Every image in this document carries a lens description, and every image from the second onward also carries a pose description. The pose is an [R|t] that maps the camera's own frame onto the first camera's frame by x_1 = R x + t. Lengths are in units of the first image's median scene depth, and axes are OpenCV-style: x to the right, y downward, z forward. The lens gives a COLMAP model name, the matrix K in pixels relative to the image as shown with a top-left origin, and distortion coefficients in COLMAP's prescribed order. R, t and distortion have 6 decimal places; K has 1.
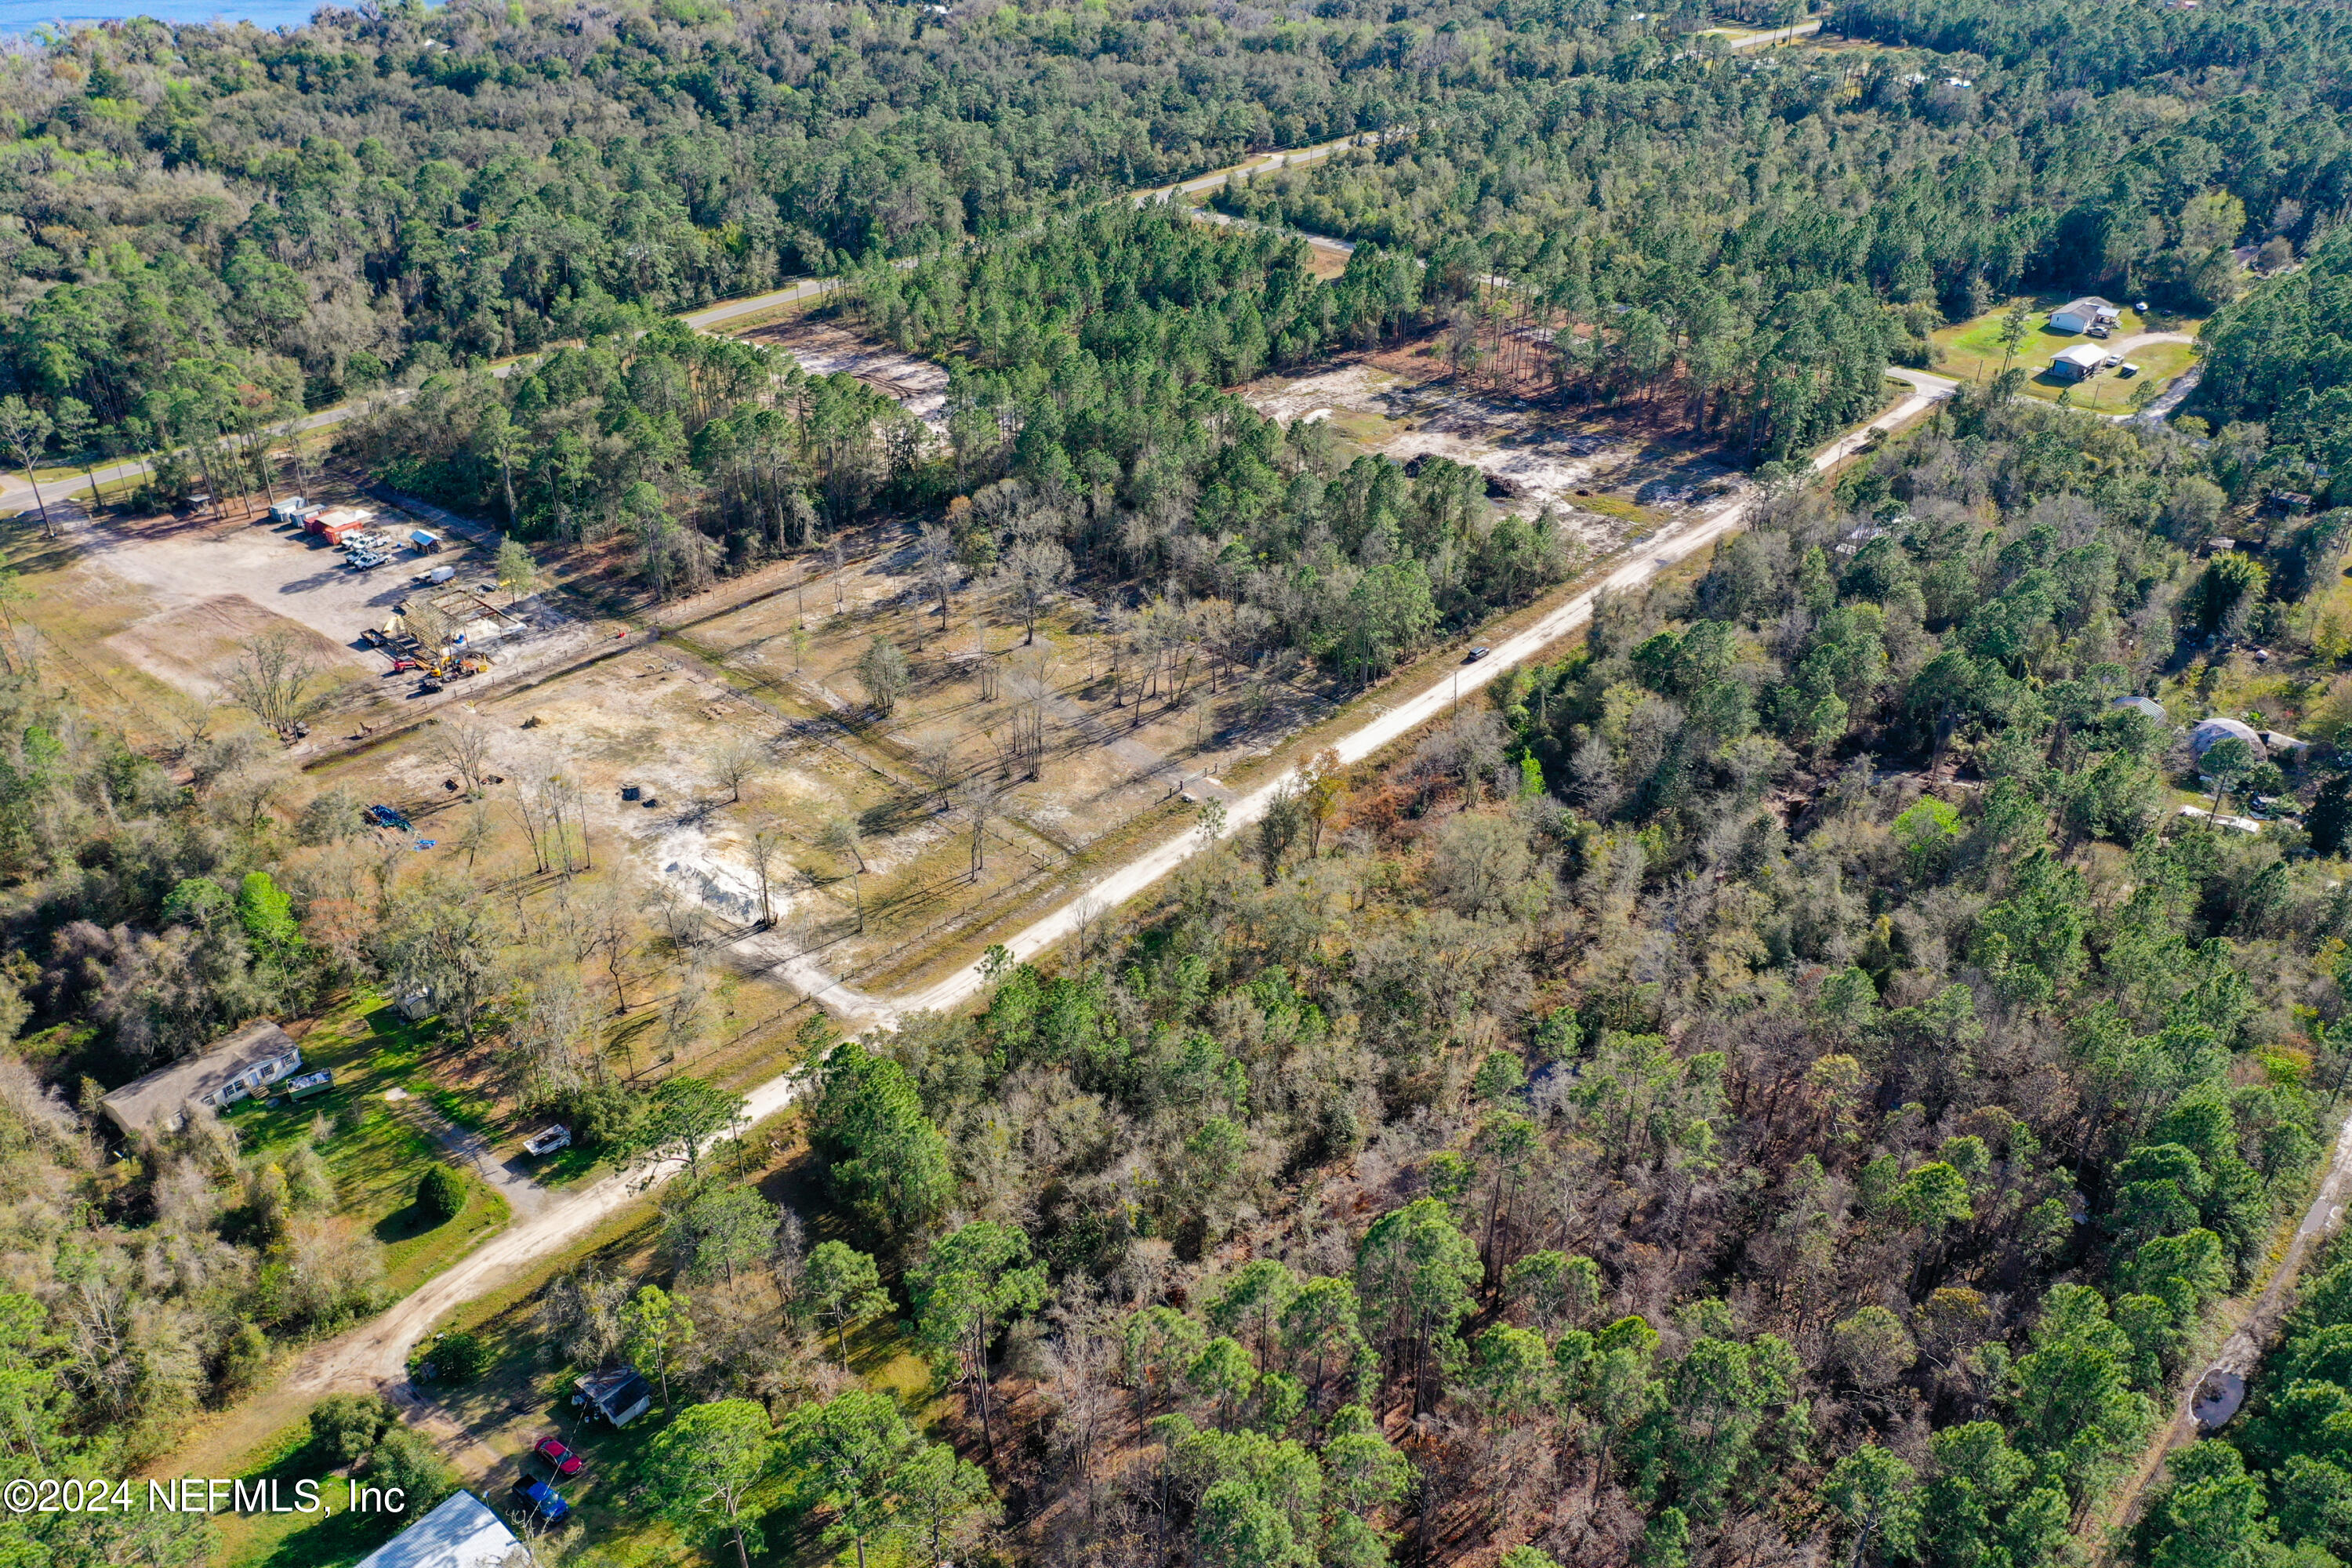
lens RADIAL K [[1809.0, 0, 1158.5], [0, 1809.0, 787.0], [0, 0, 1]] dist [-0.005012, 0.009245]
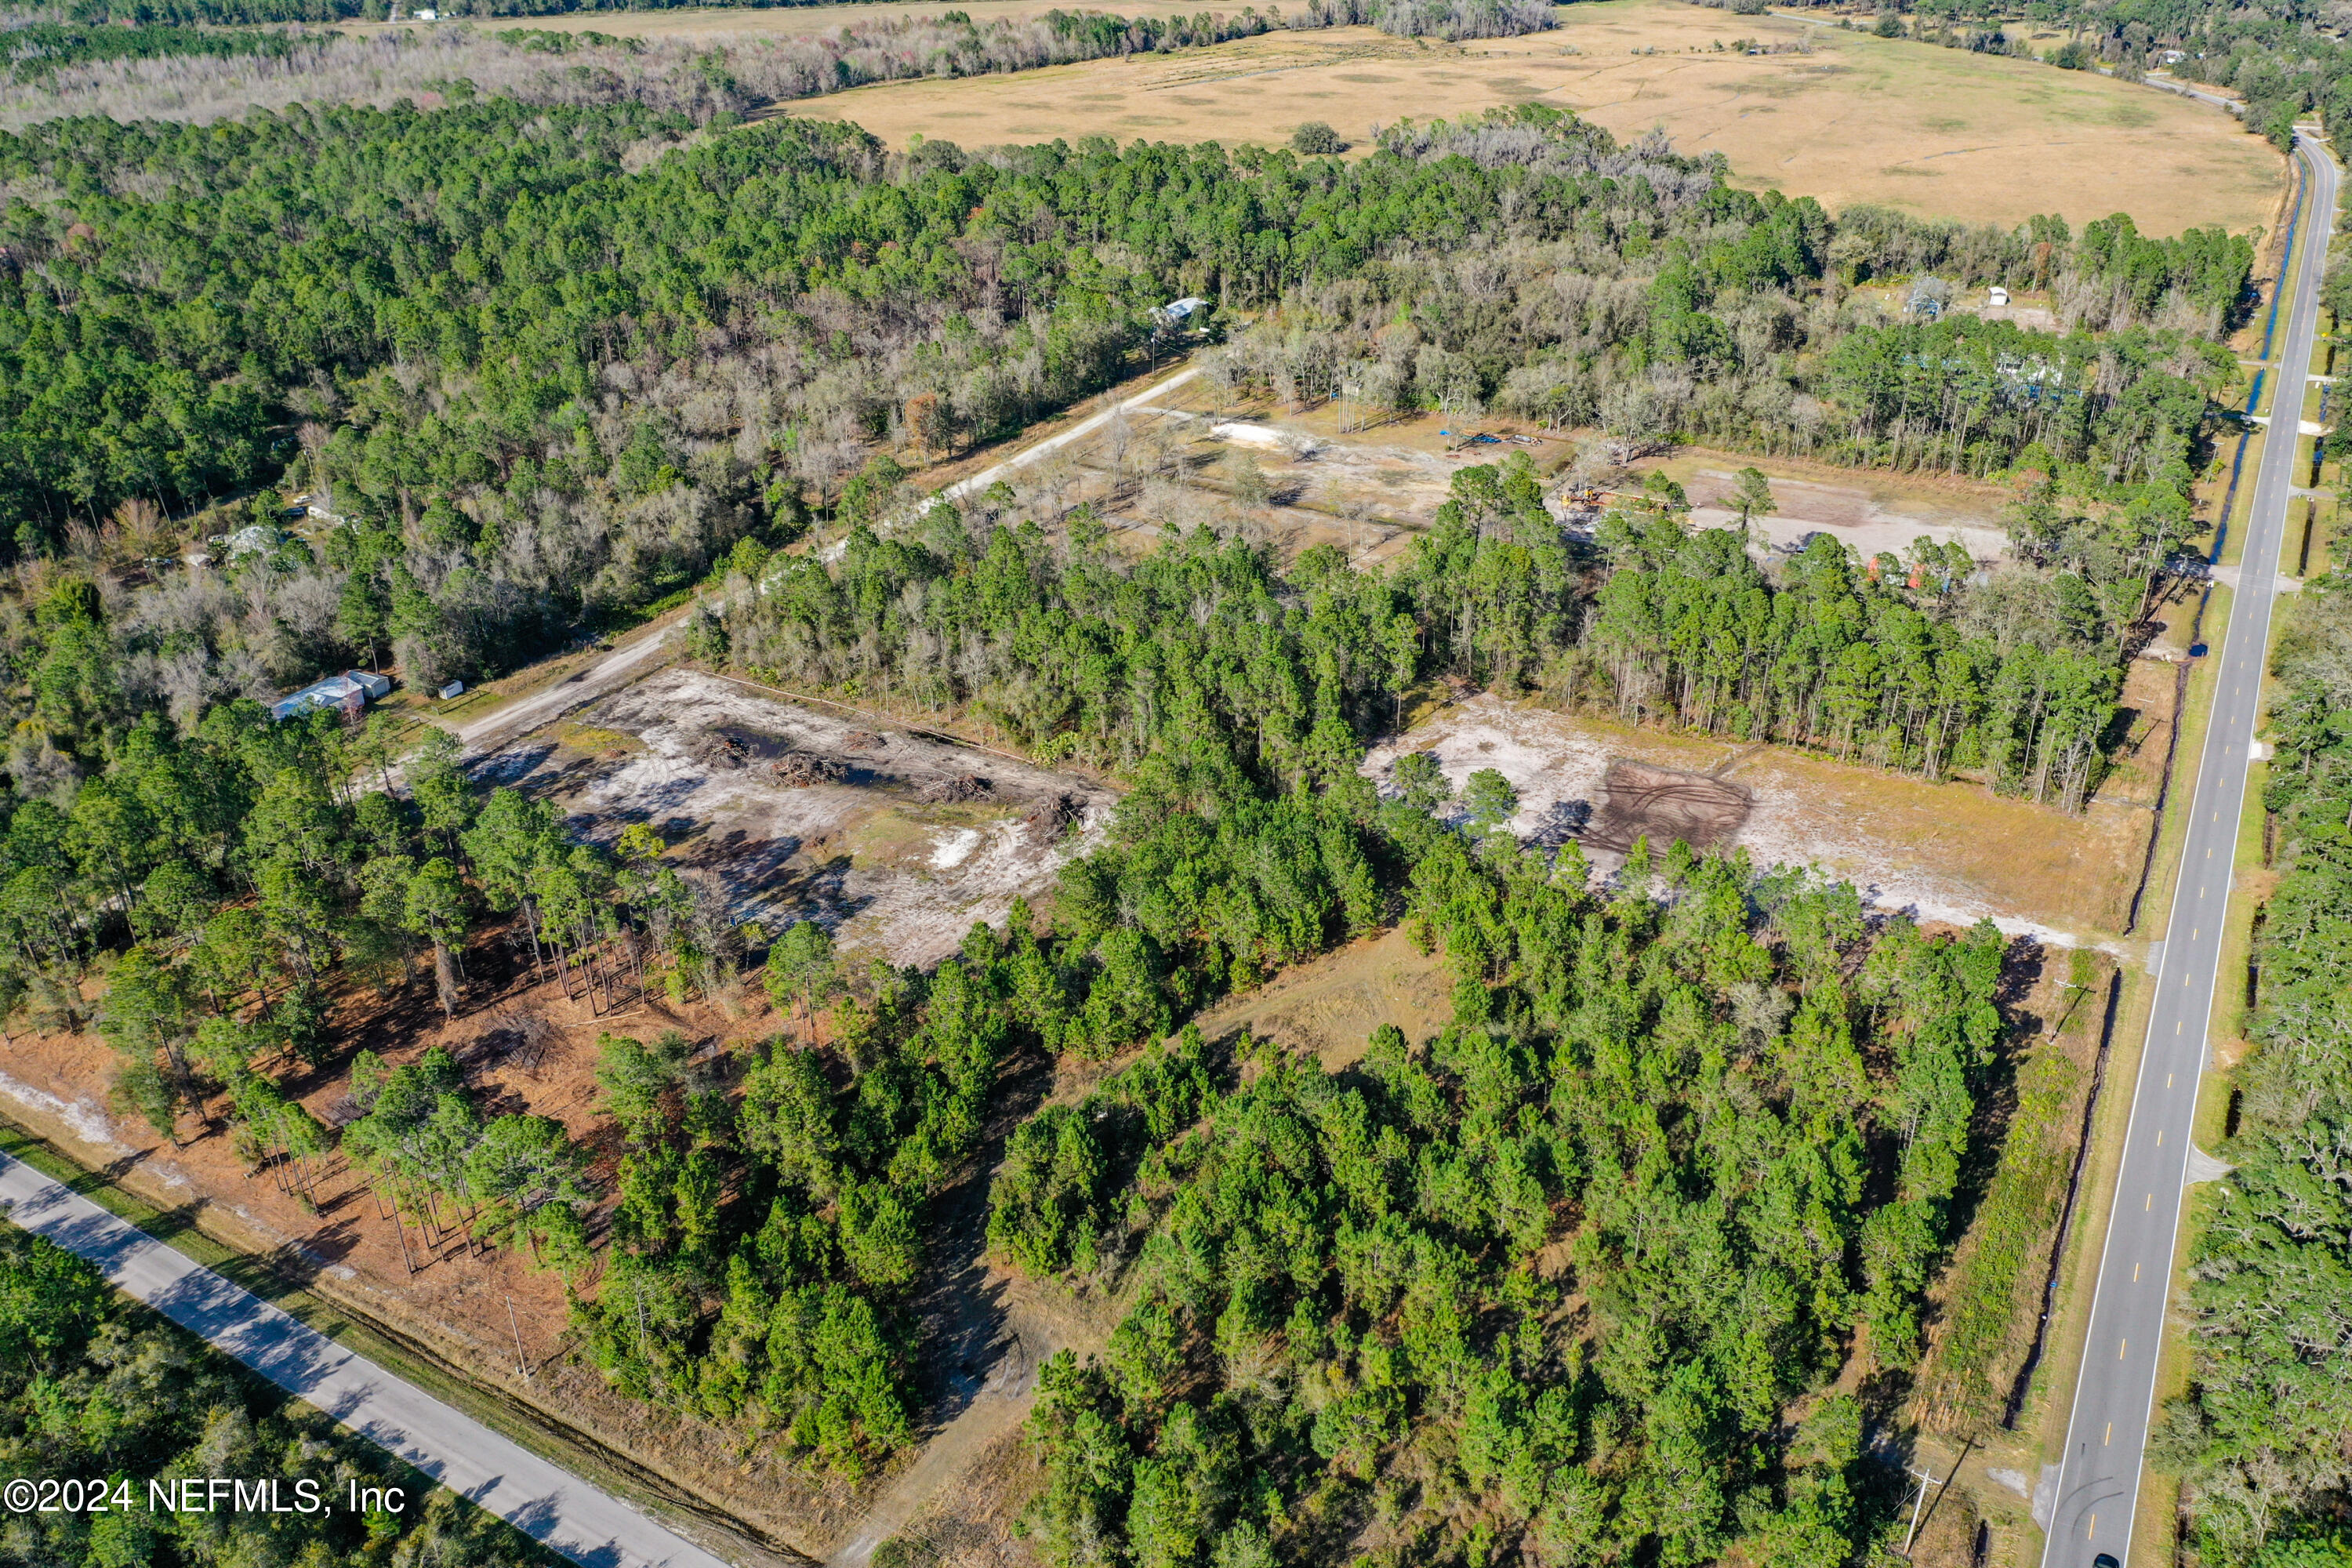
lens RADIAL K [[1854.5, 0, 1166.4], [0, 1854.5, 790.5], [0, 0, 1]] dist [-0.005859, 0.006297]
pose [[-0.976686, 0.106267, -0.186525, 0.146387], [-0.107639, 0.509345, 0.853804, -0.858070], [0.185736, 0.853976, -0.486031, 1.414510]]
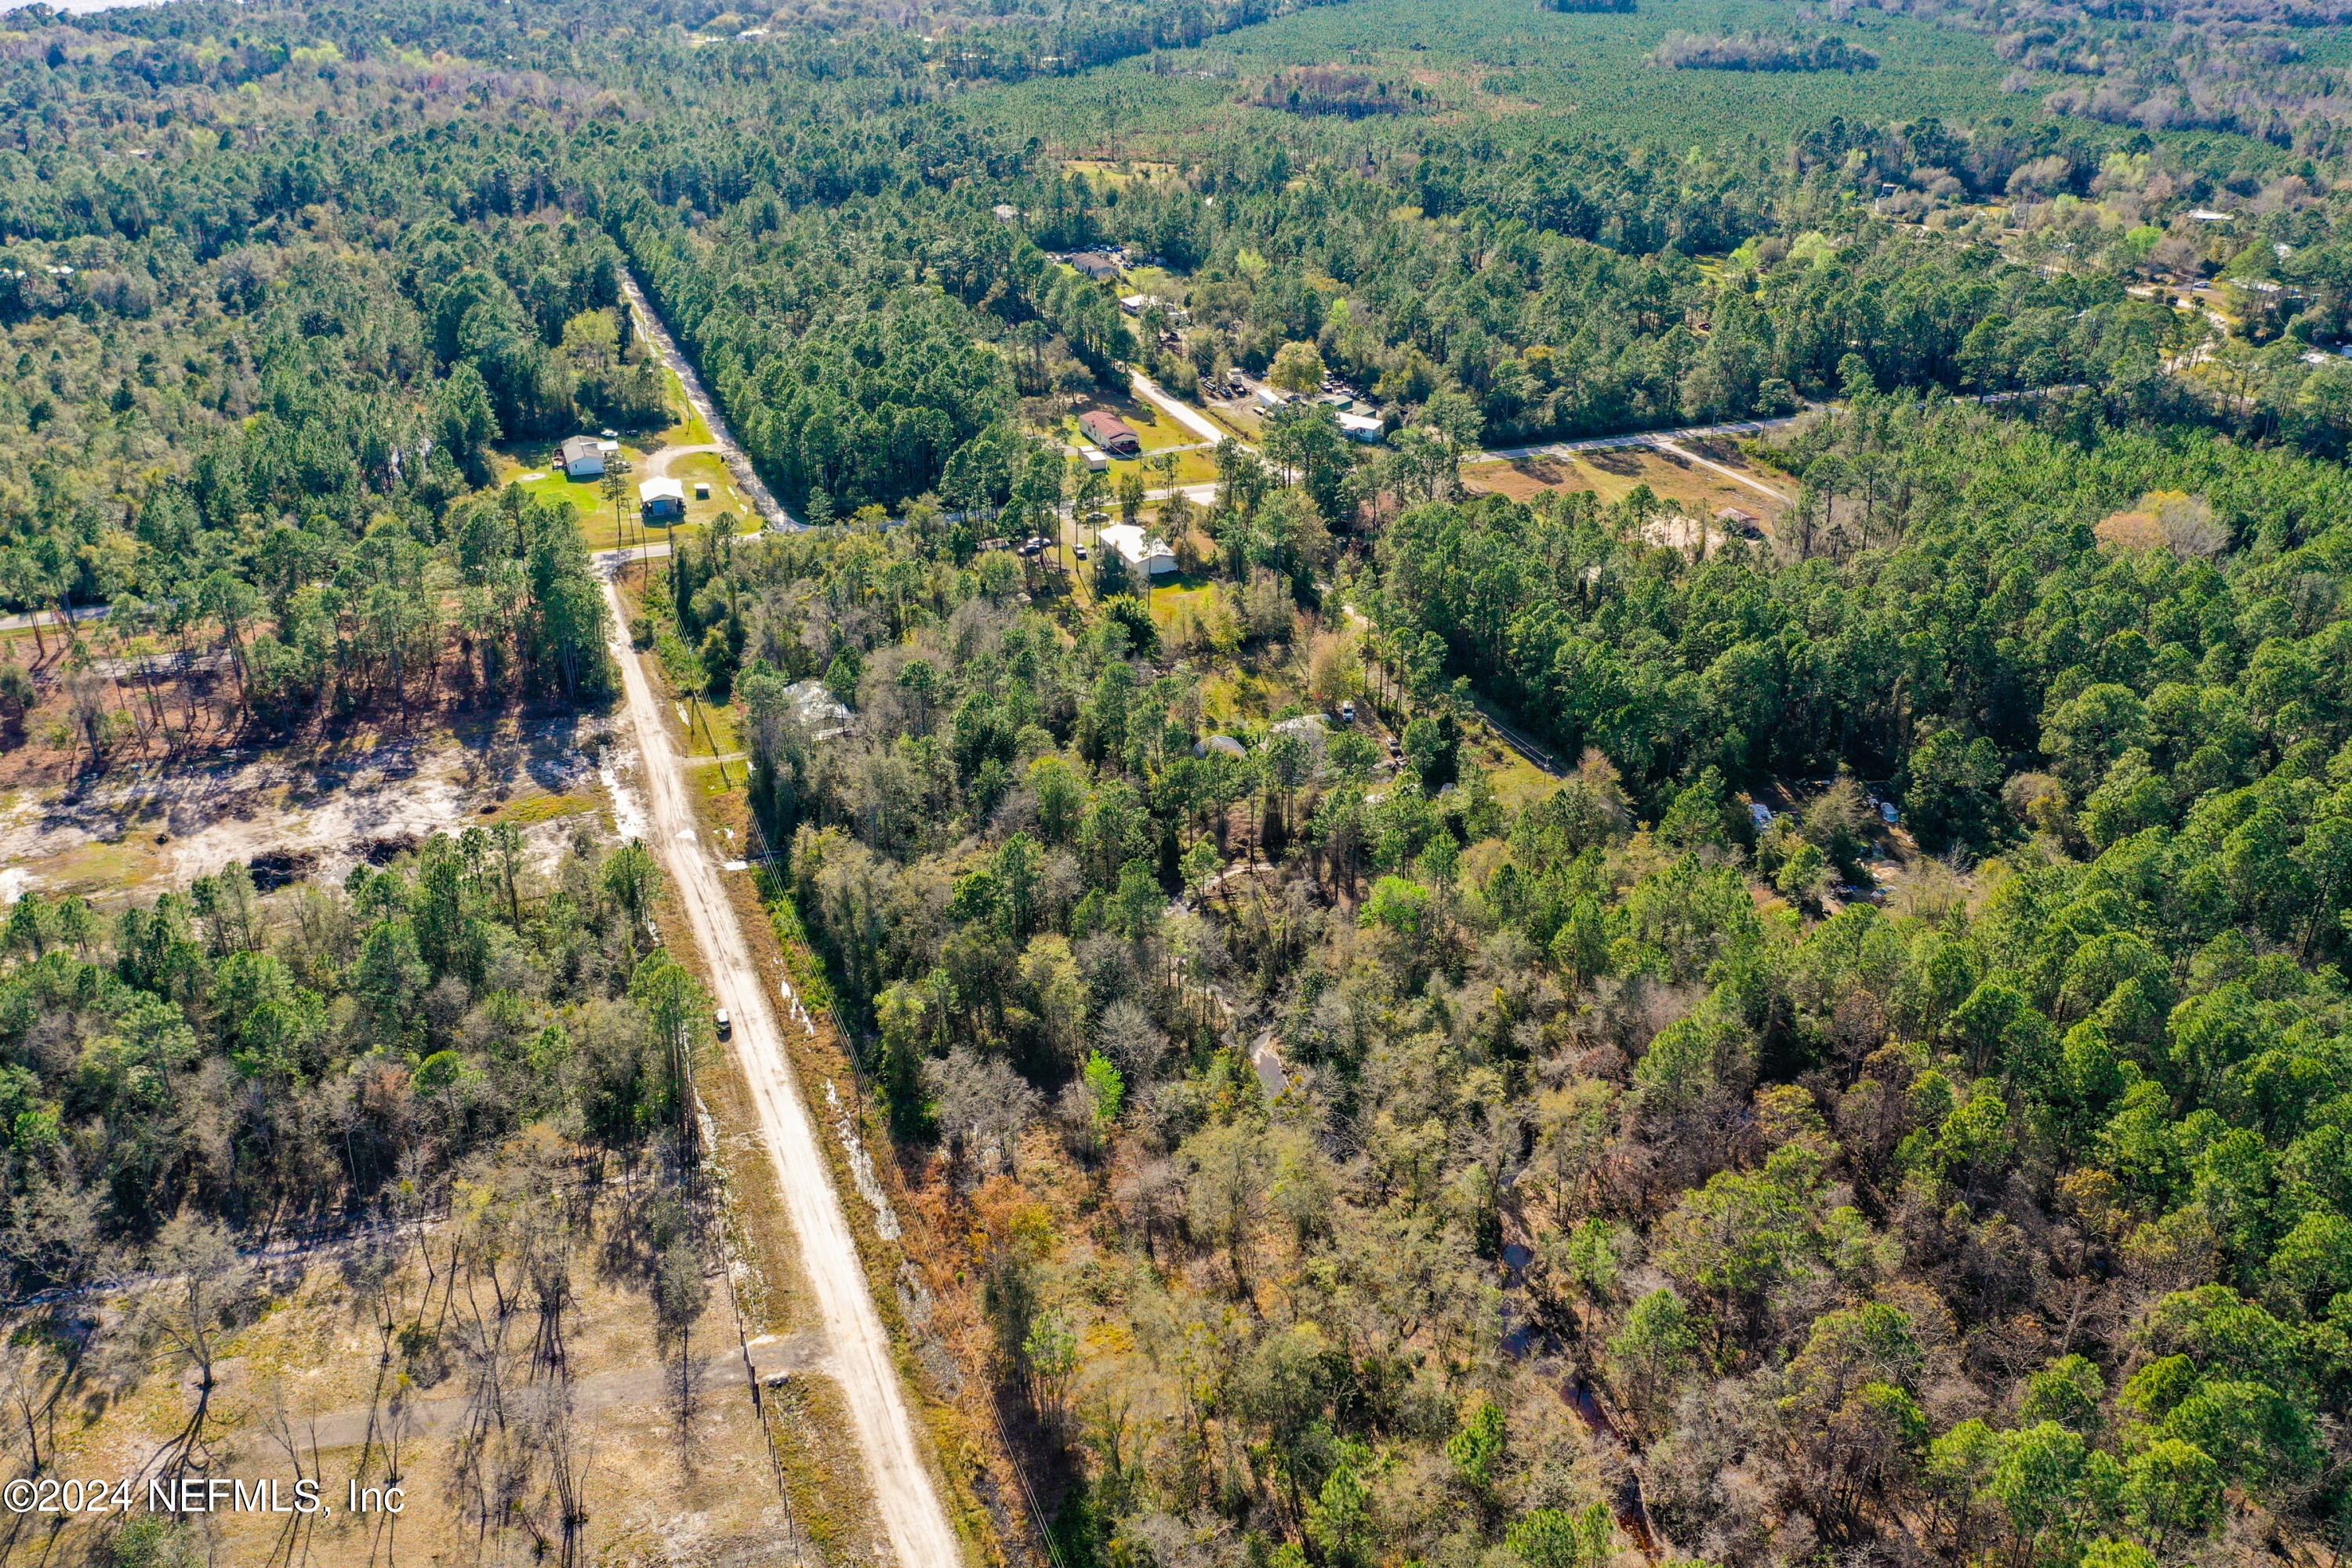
lens RADIAL K [[1962.5, 0, 1139.7], [0, 1962.5, 783.8], [0, 0, 1]] dist [-0.001096, 0.005165]
pose [[0.460329, -0.391675, 0.796673, -0.295043], [0.465770, 0.870530, 0.158857, -0.170087], [-0.755748, 0.297940, 0.583161, 0.282994]]
